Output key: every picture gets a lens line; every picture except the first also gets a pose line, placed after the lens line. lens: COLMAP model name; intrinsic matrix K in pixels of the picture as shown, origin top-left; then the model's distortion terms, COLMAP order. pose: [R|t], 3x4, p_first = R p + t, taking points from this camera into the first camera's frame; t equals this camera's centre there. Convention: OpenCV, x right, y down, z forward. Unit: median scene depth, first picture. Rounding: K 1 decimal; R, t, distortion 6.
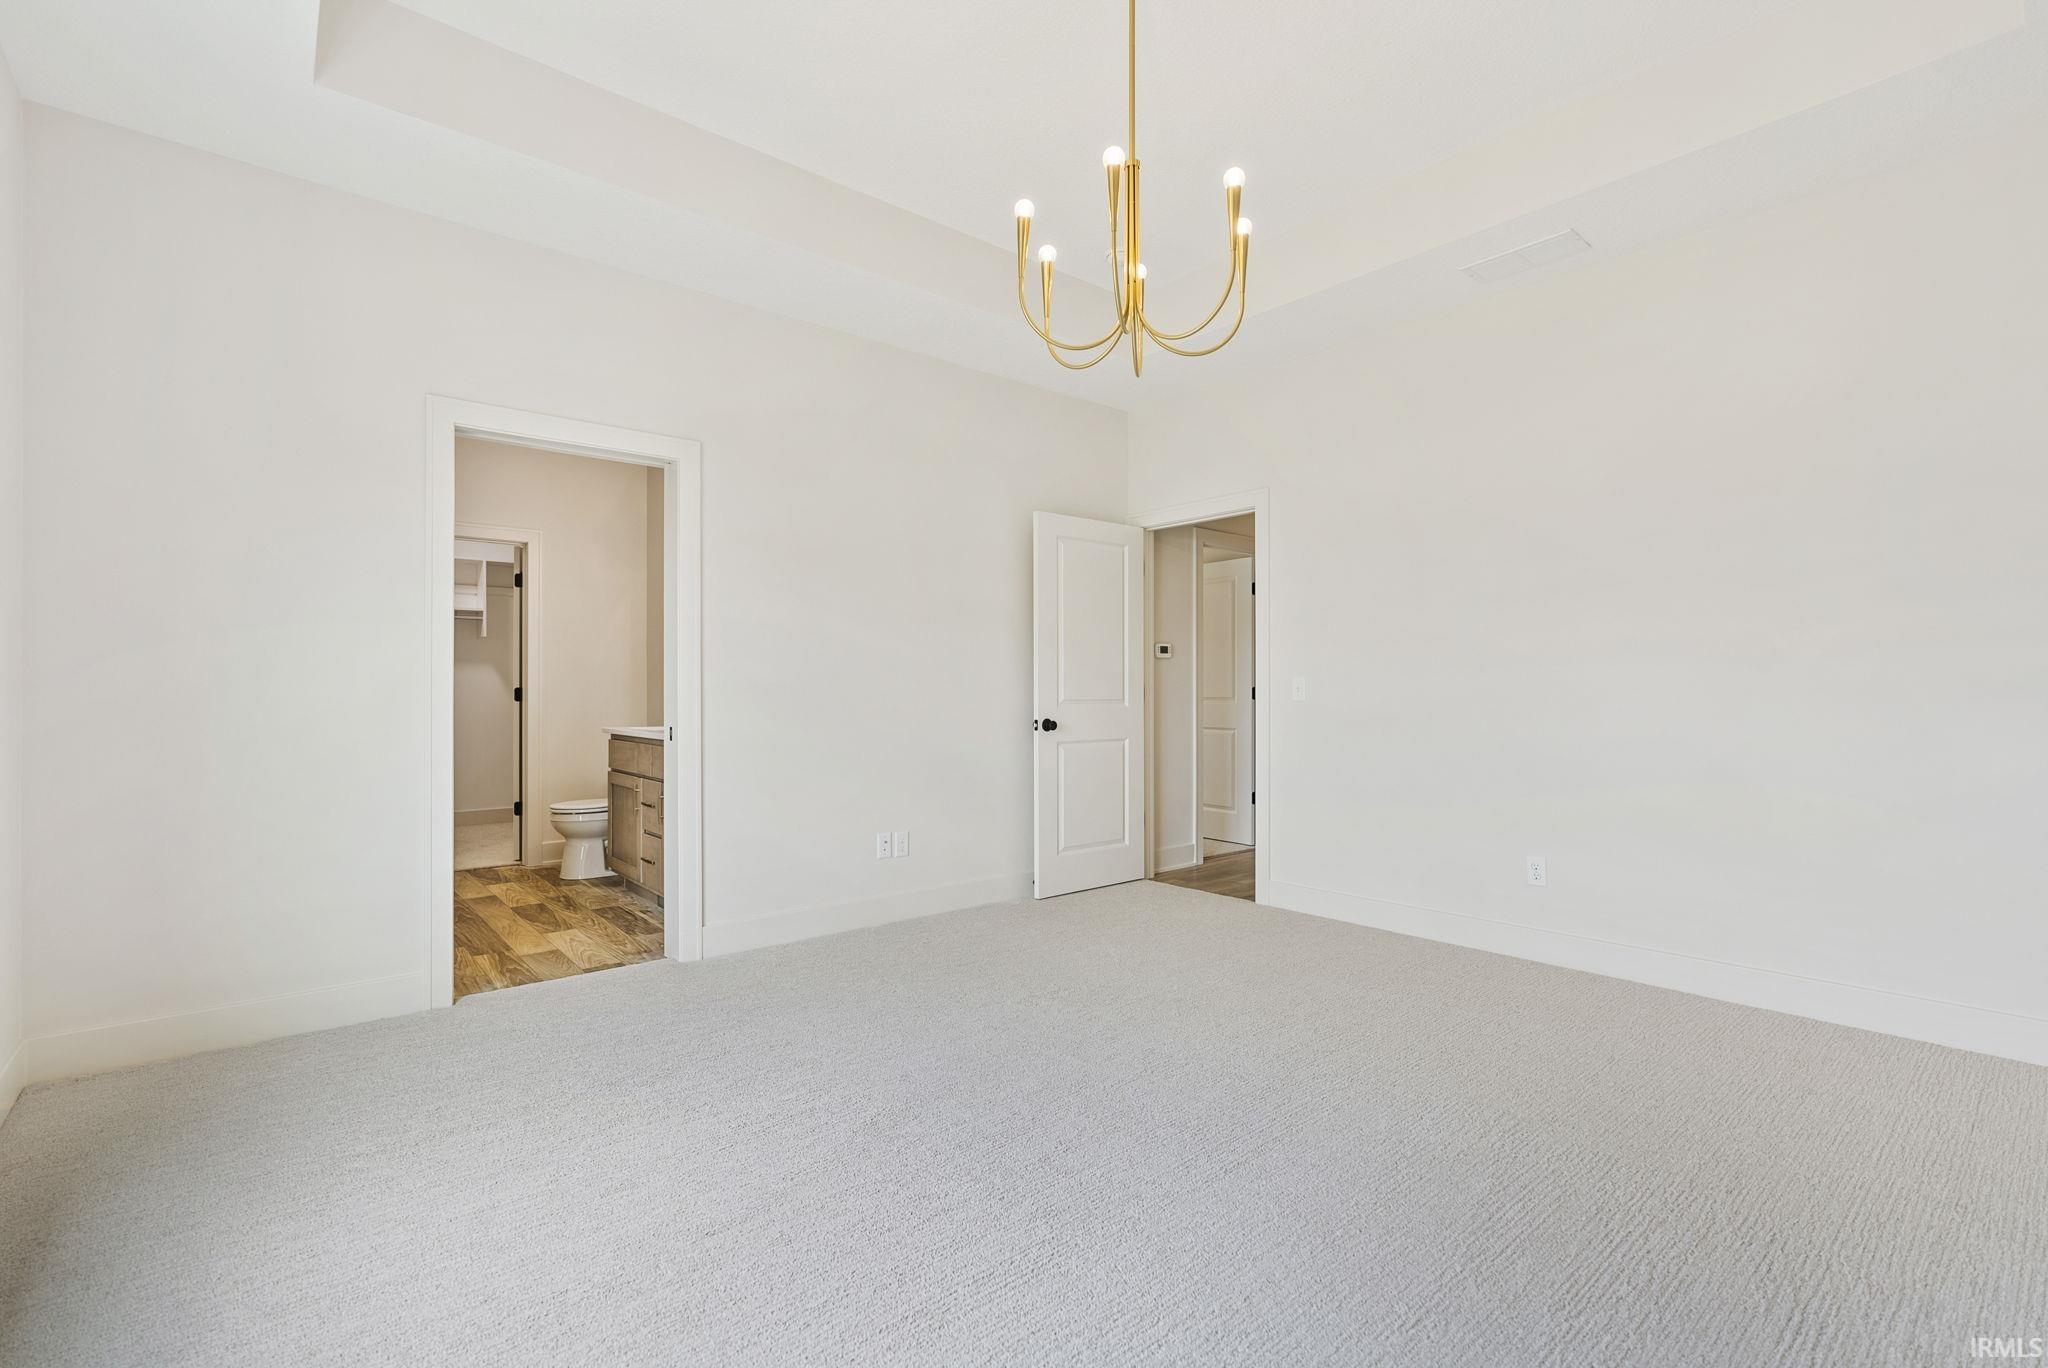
lens RADIAL K [[924.2, 0, 1029.2], [0, 924.2, 680.8], [0, 0, 1]] dist [-0.007253, 0.000734]
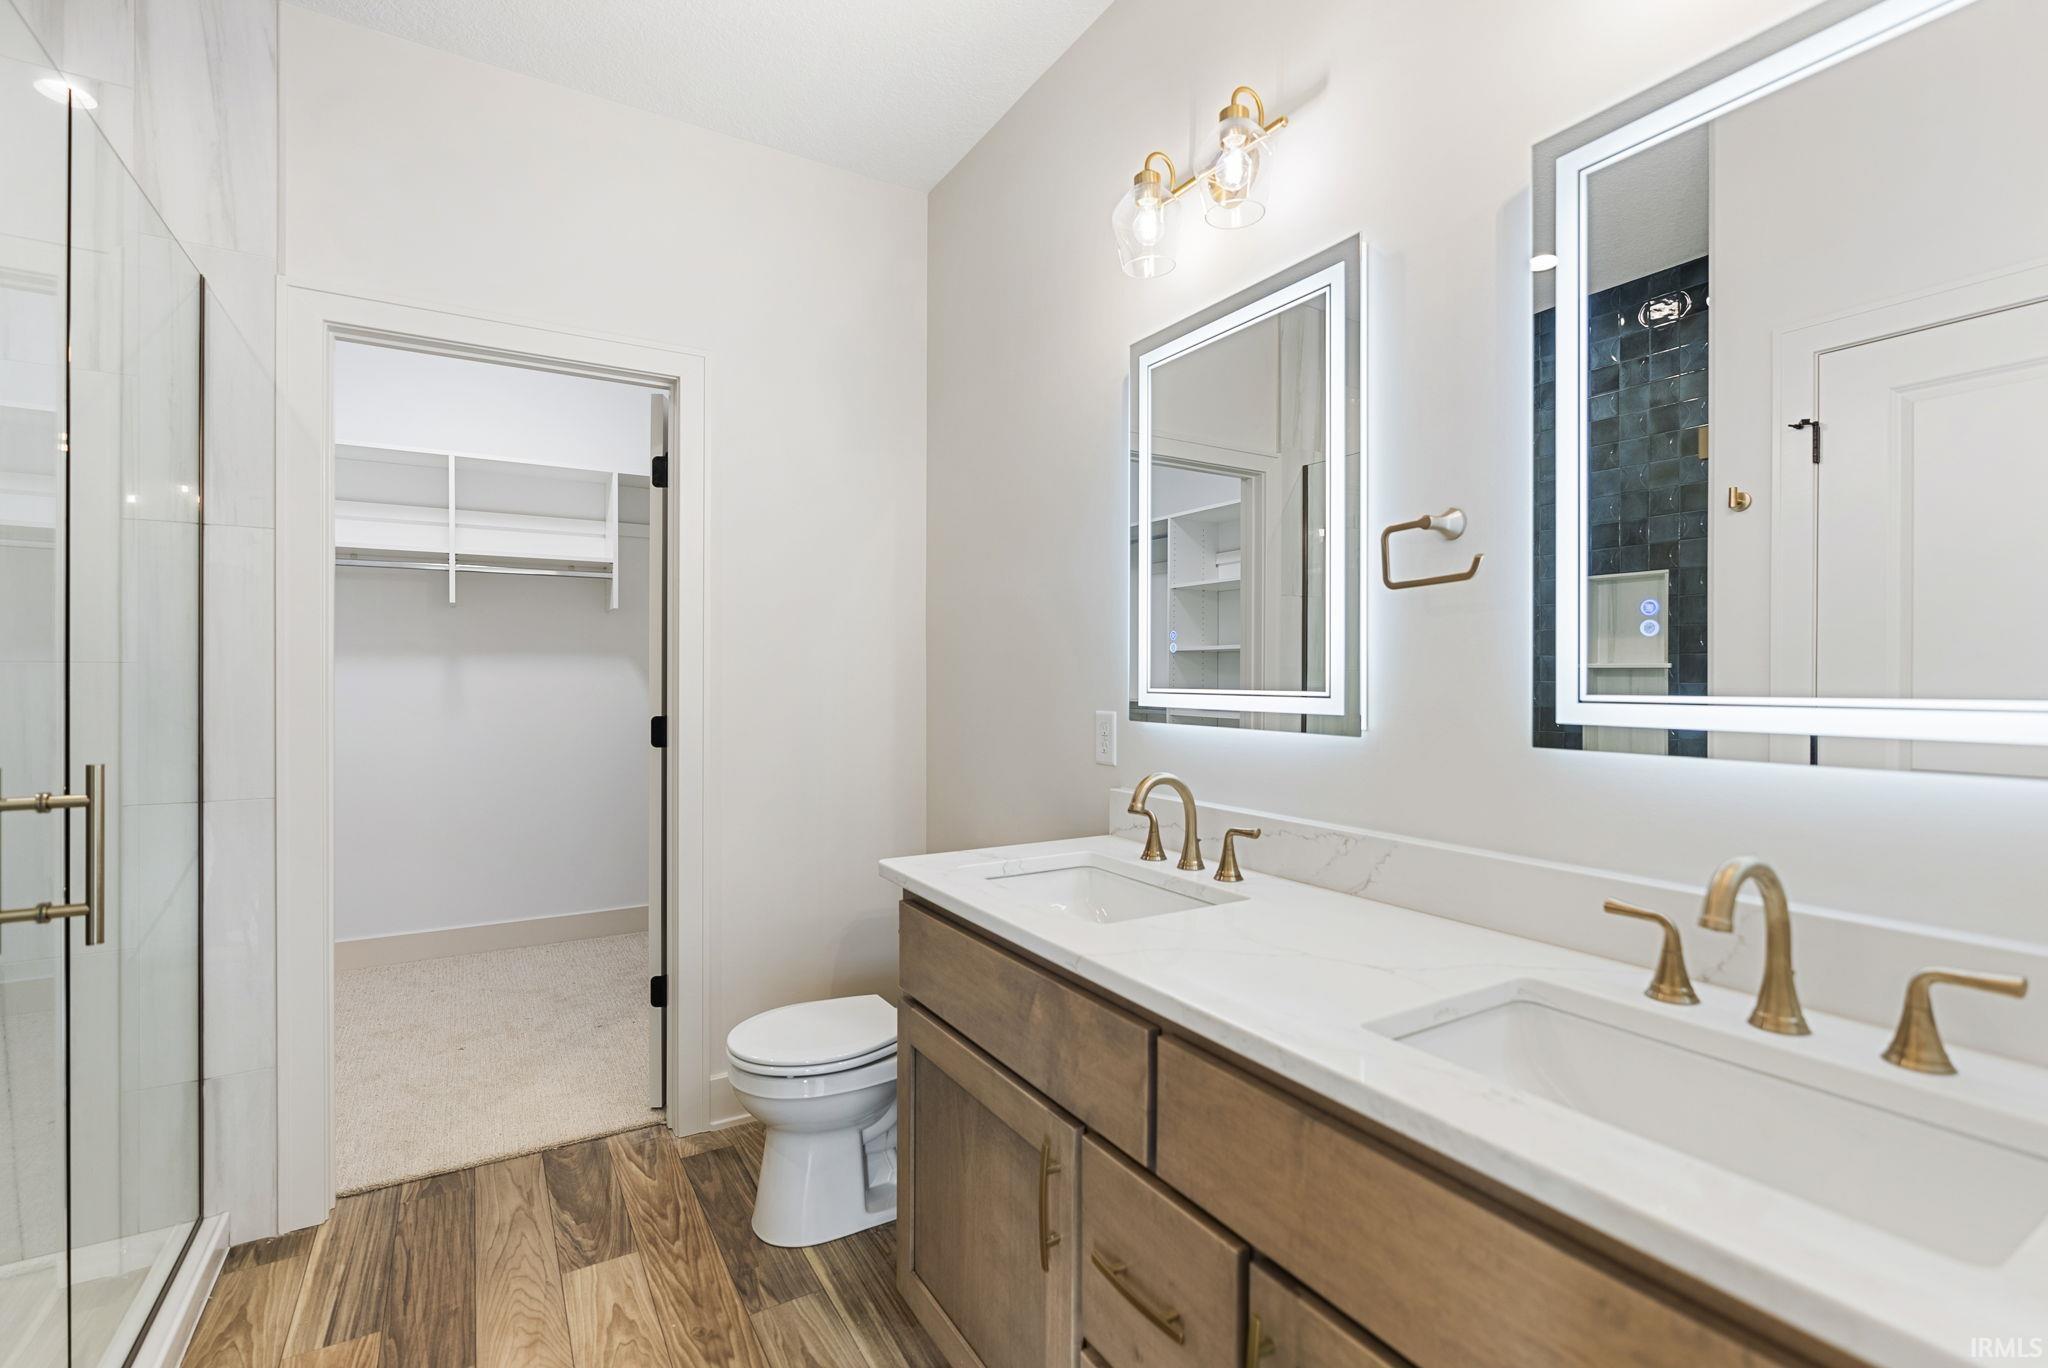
lens RADIAL K [[924.2, 0, 1029.2], [0, 924.2, 680.8], [0, 0, 1]] dist [-0.007253, 0.000734]
pose [[0.989682, 0.019778, -0.141910, -0.312727], [-0.016745, 0.999606, 0.022539, -0.023023], [0.142300, -0.019930, 0.989623, 0.582285]]
